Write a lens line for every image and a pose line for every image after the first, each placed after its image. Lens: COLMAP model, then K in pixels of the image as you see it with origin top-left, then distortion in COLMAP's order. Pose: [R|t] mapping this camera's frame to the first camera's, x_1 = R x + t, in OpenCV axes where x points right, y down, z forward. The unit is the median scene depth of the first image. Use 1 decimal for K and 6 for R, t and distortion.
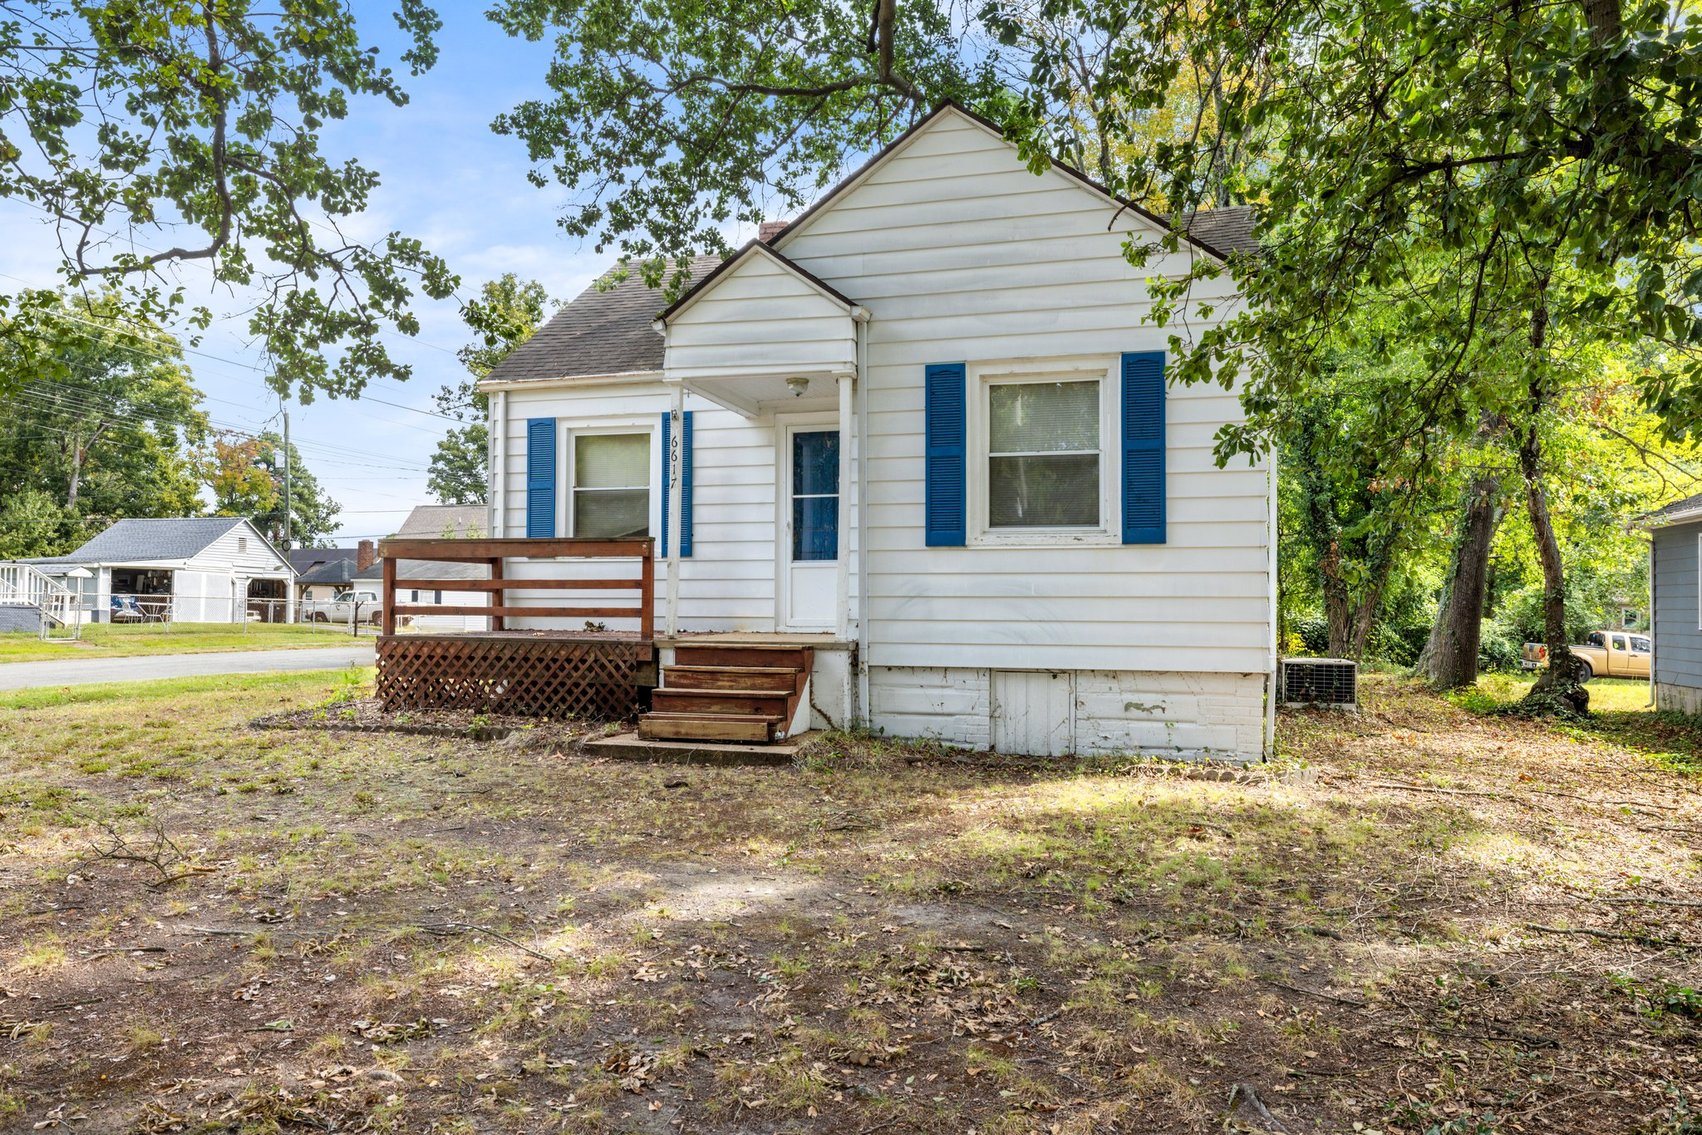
lens RADIAL K [[1149.1, 0, 851.0], [0, 1149.1, 594.4], [0, 0, 1]] dist [0.000708, 0.001697]
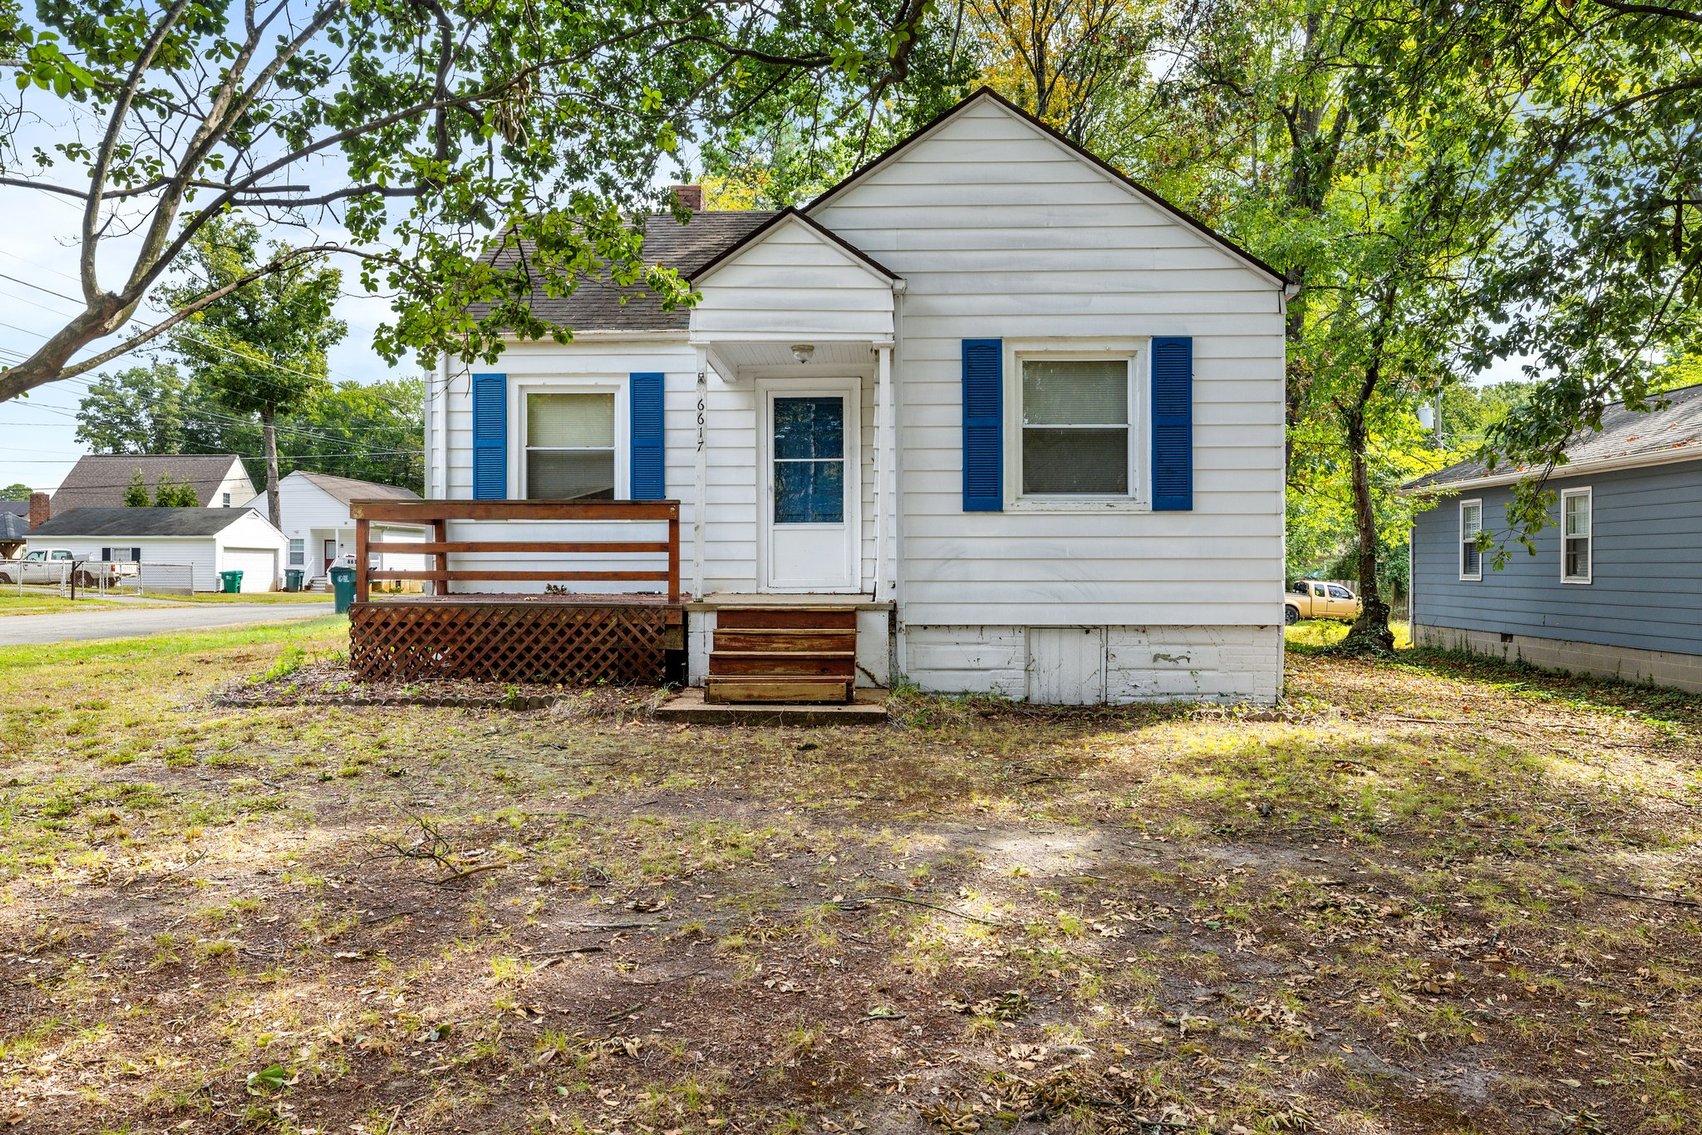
lens RADIAL K [[1102.5, 0, 851.0], [0, 1102.5, 567.5], [0, 0, 1]] dist [0.001222, 0.001102]
pose [[0.971269, -0.007467, 0.237869, -0.276551], [0.003730, 0.999863, 0.016155, -0.006864], [-0.237957, -0.014804, 0.971163, 0.038223]]
